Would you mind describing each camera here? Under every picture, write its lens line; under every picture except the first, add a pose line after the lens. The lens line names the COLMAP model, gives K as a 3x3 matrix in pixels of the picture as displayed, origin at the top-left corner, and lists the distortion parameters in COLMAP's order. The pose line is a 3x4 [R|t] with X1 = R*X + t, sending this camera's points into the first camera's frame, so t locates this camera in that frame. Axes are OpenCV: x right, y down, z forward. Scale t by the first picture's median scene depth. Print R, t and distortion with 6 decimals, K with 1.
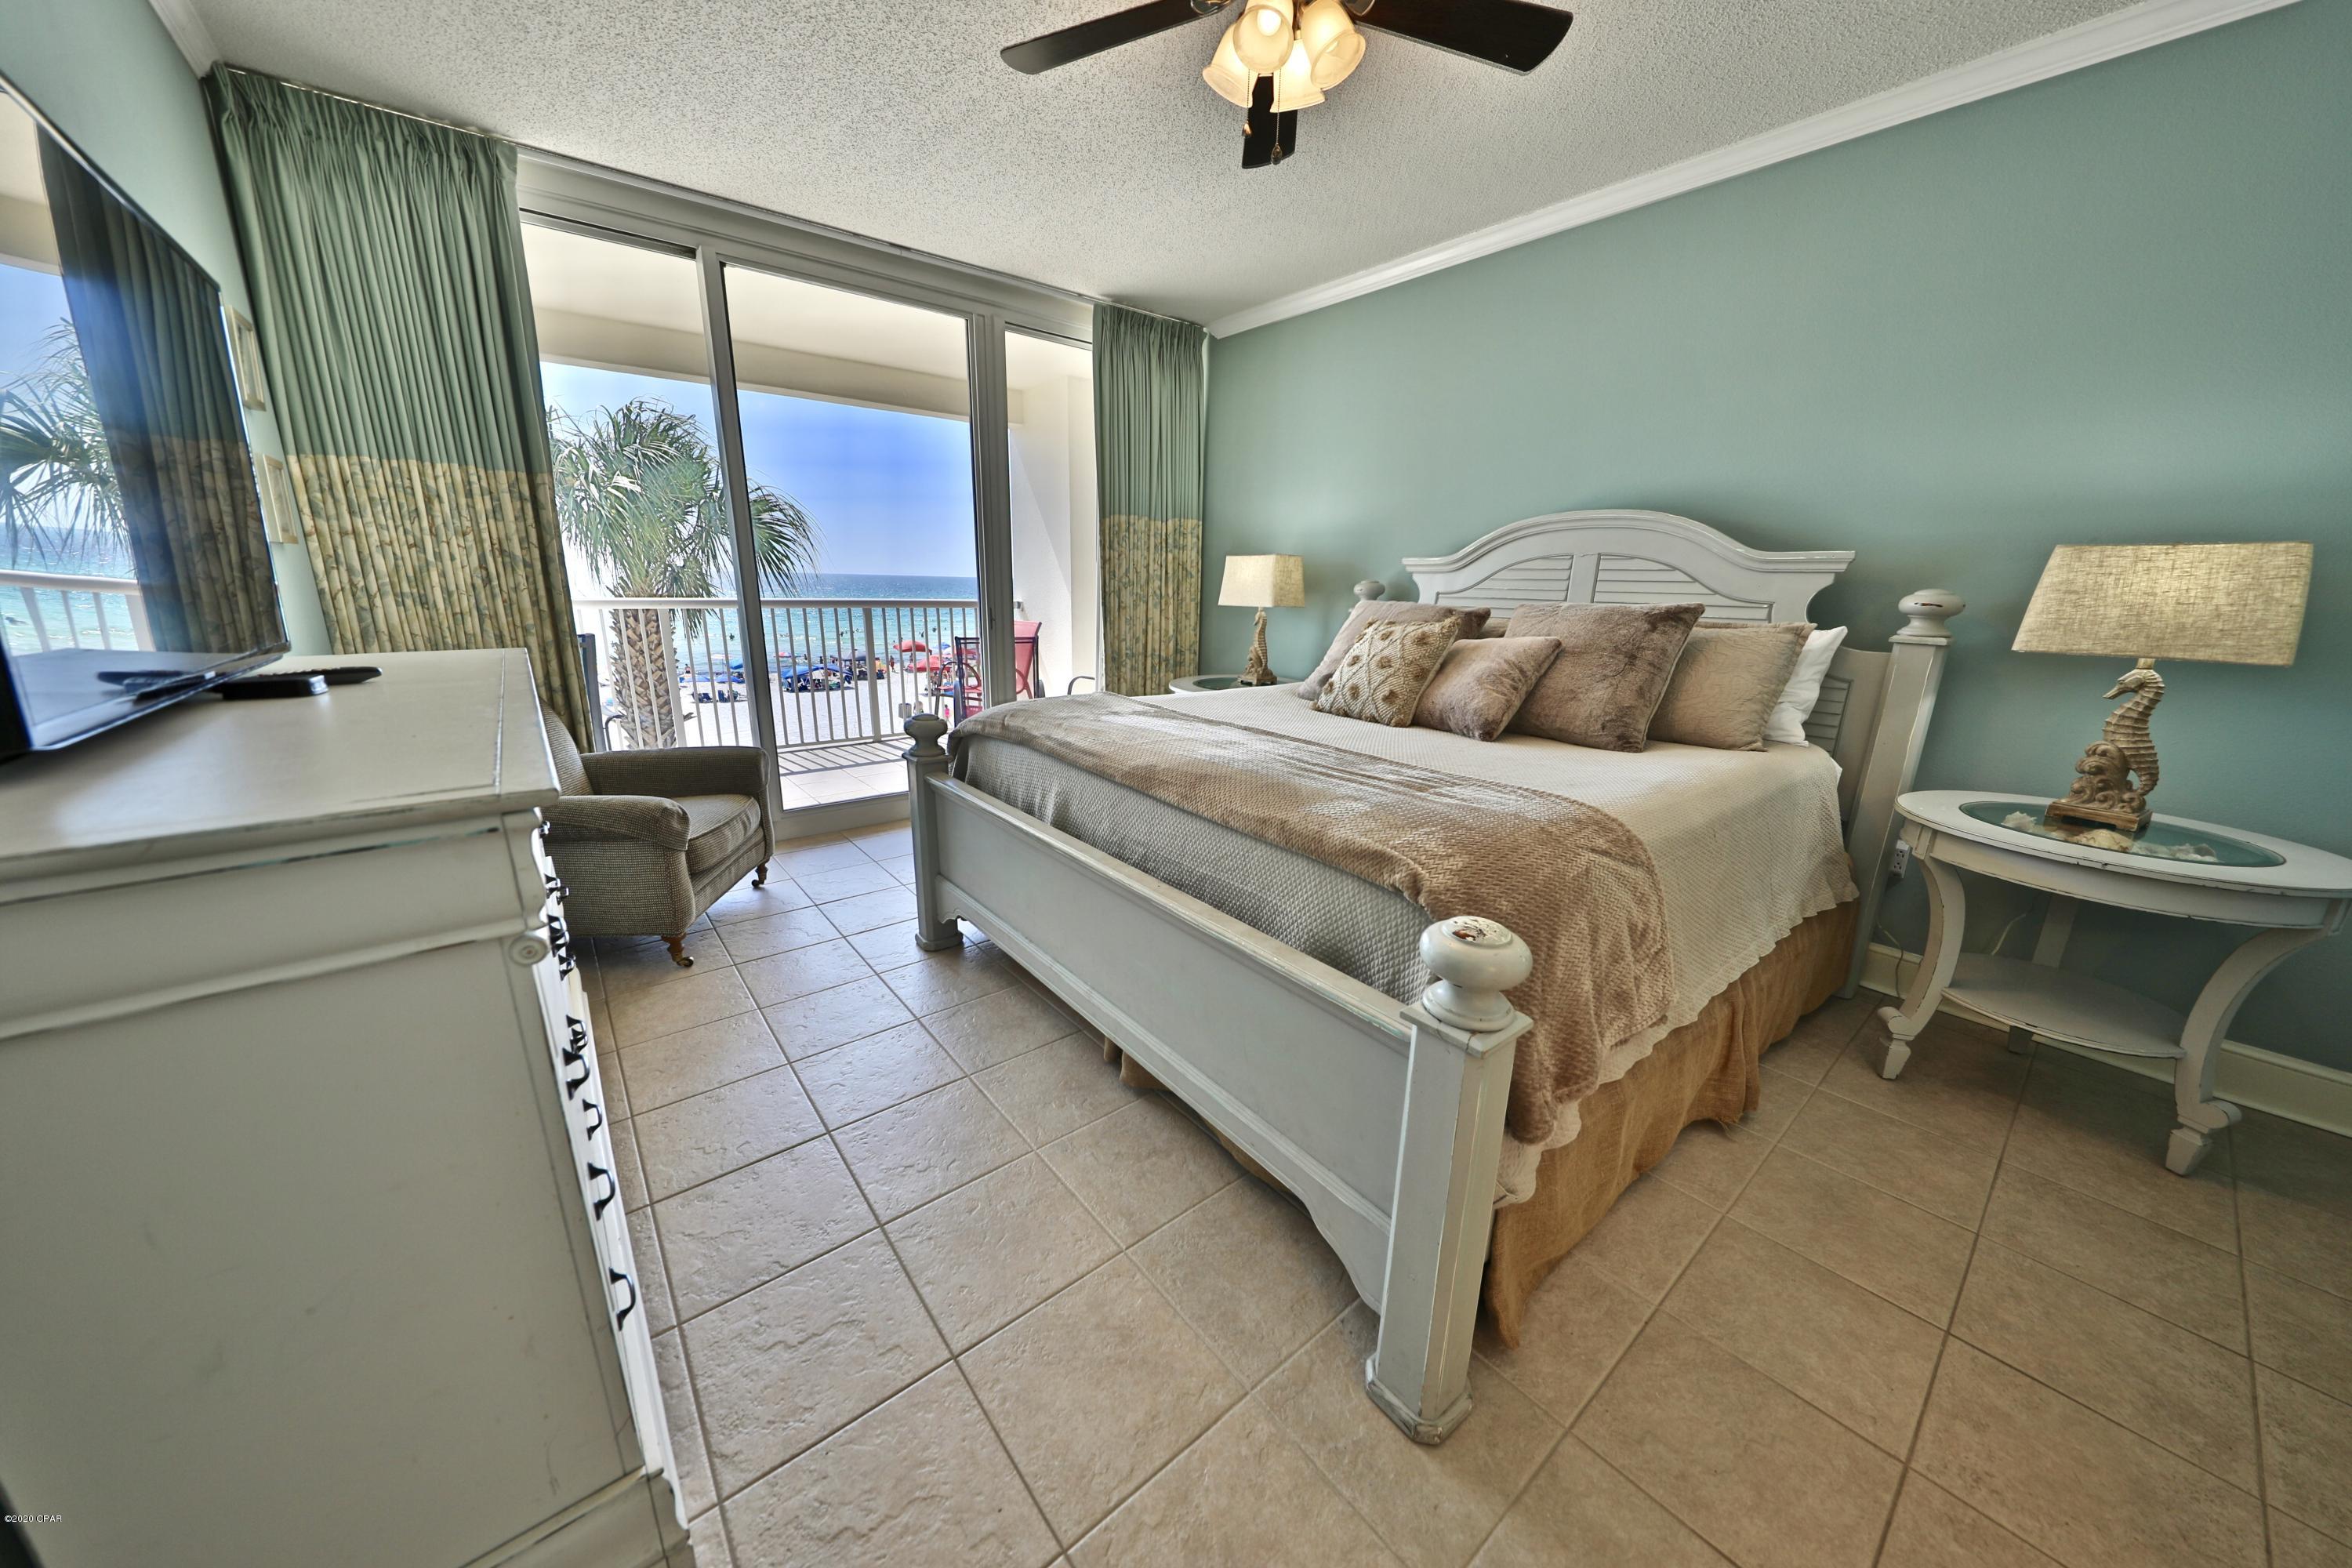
lens RADIAL K [[800.6, 0, 1178.8], [0, 800.6, 788.9], [0, 0, 1]] dist [0.002164, -0.002674]
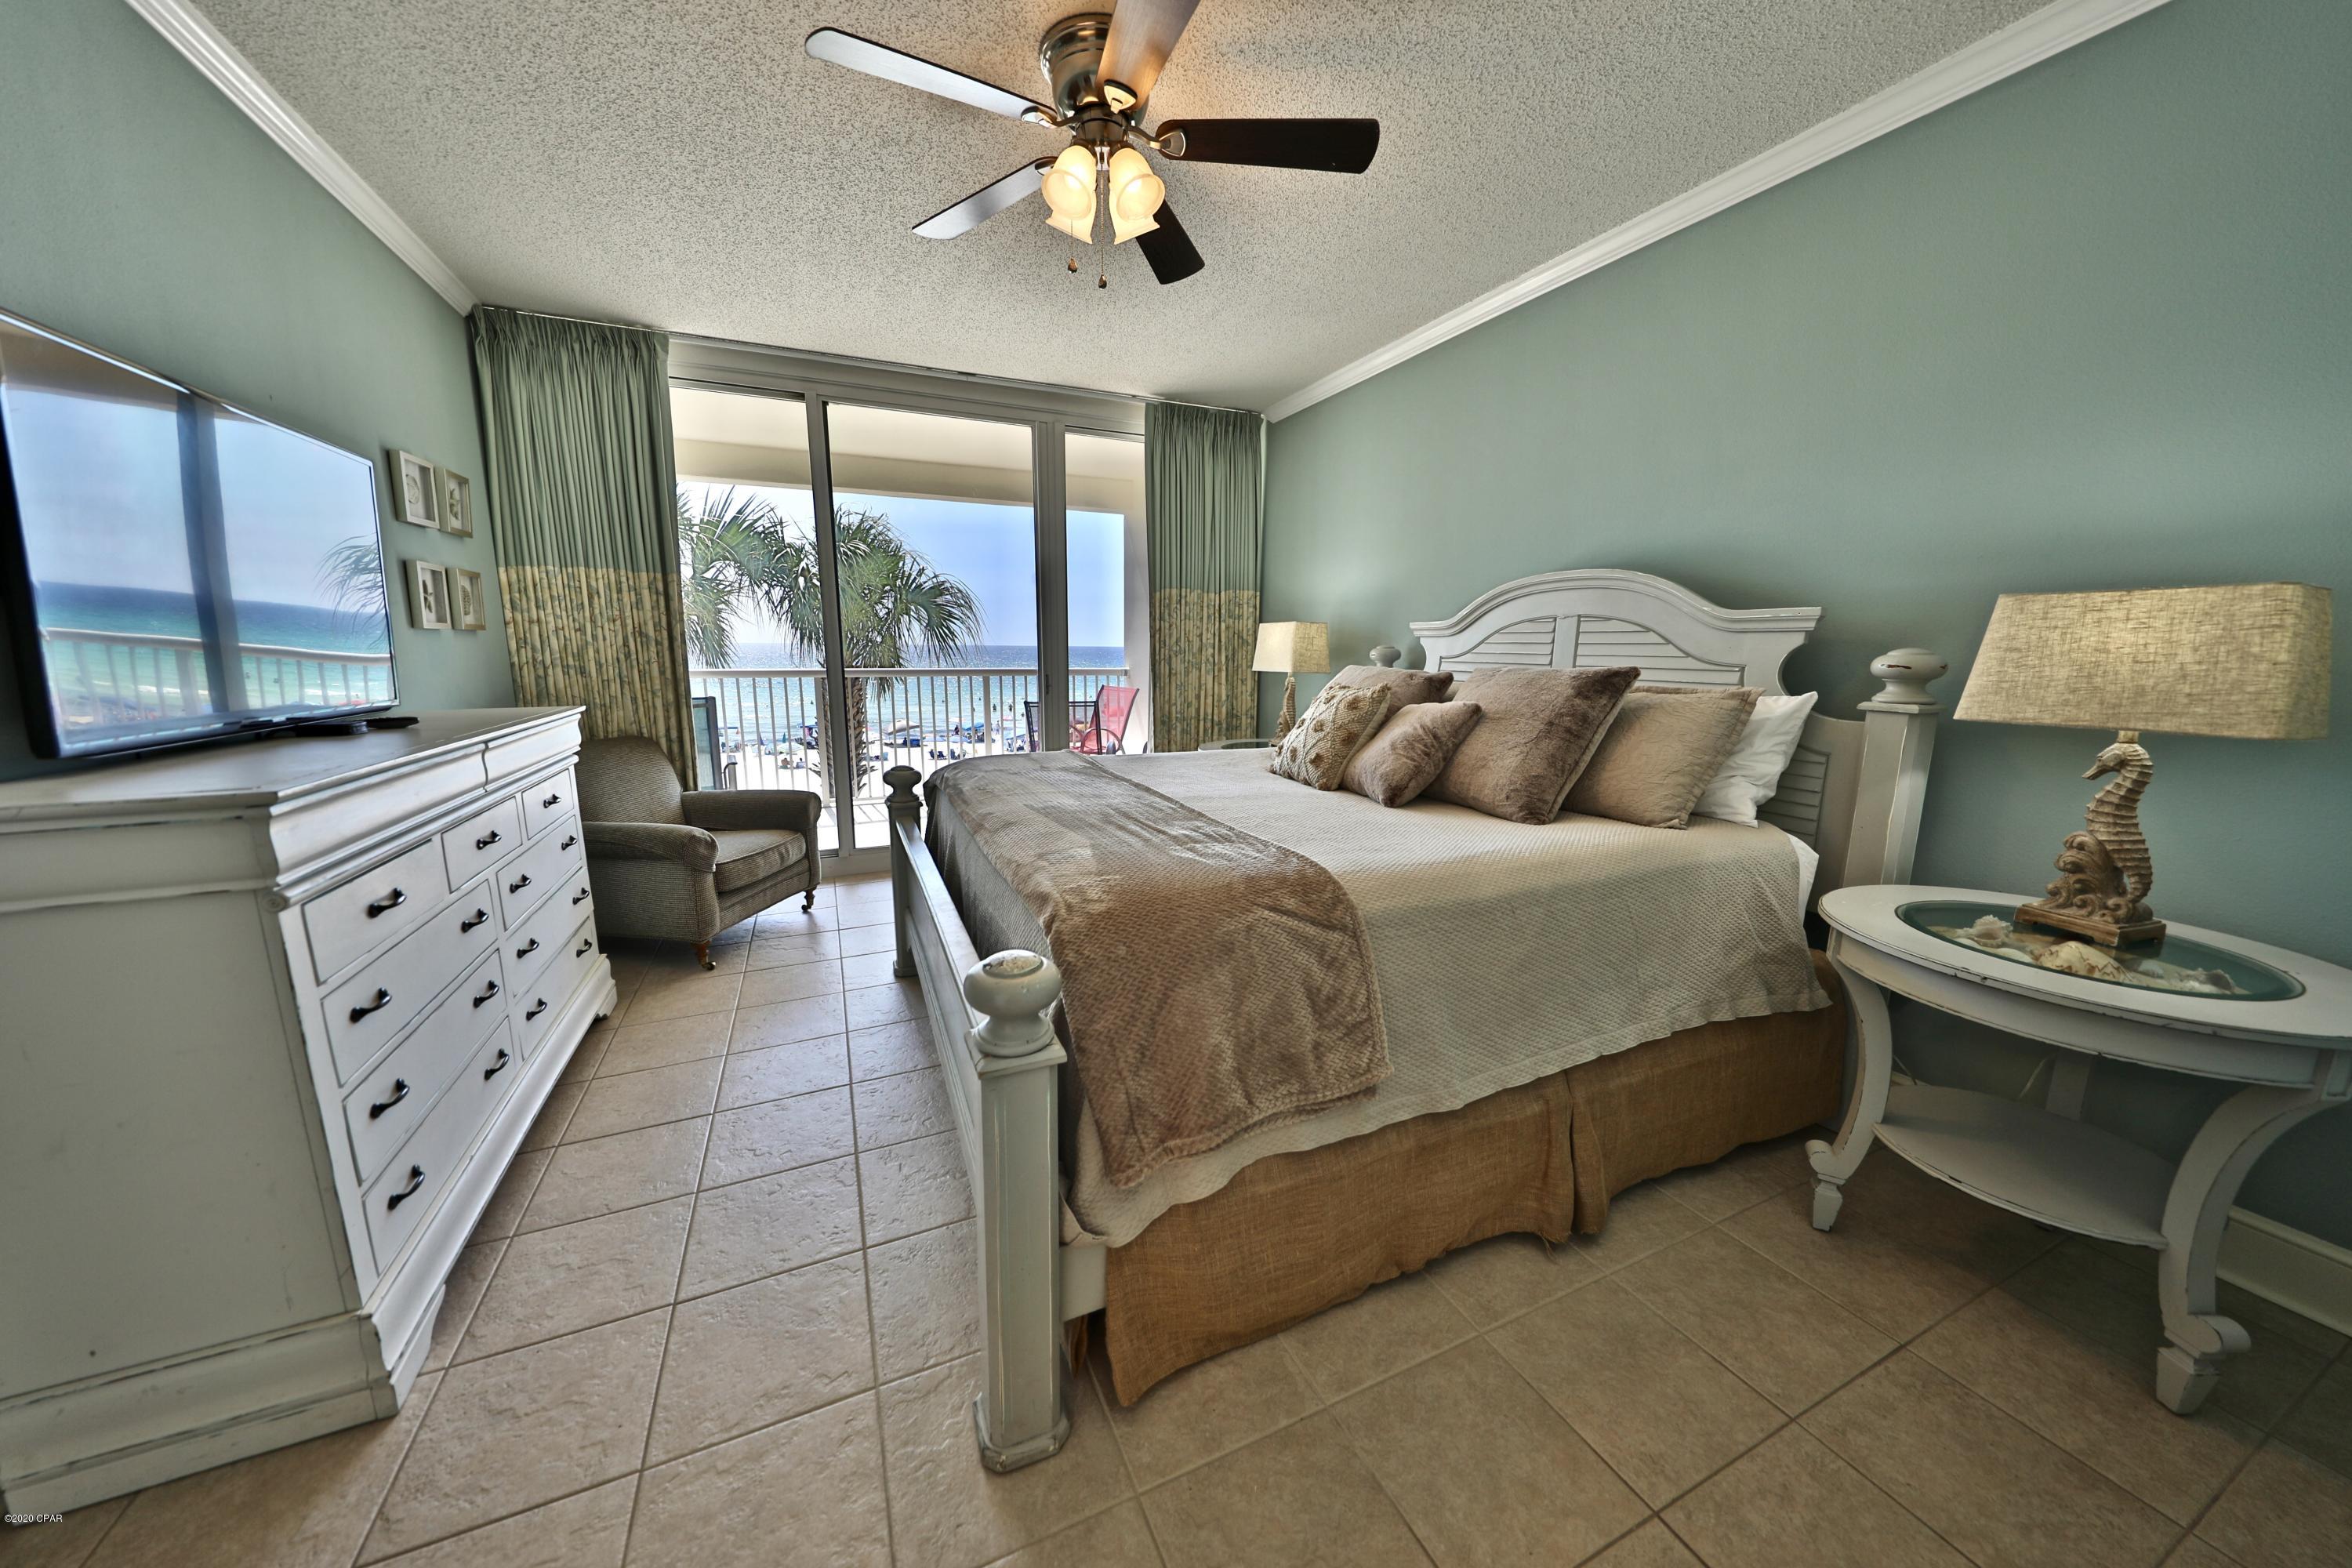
lens RADIAL K [[800.6, 0, 1175.2], [0, 800.6, 785.8], [0, 0, 1]] dist [0.002164, -0.002674]
pose [[0.966346, 0.031590, -0.255297, 0.343714], [-0.053343, 0.995467, -0.078734, 0.004722], [0.251653, 0.089703, 0.963652, -0.006010]]
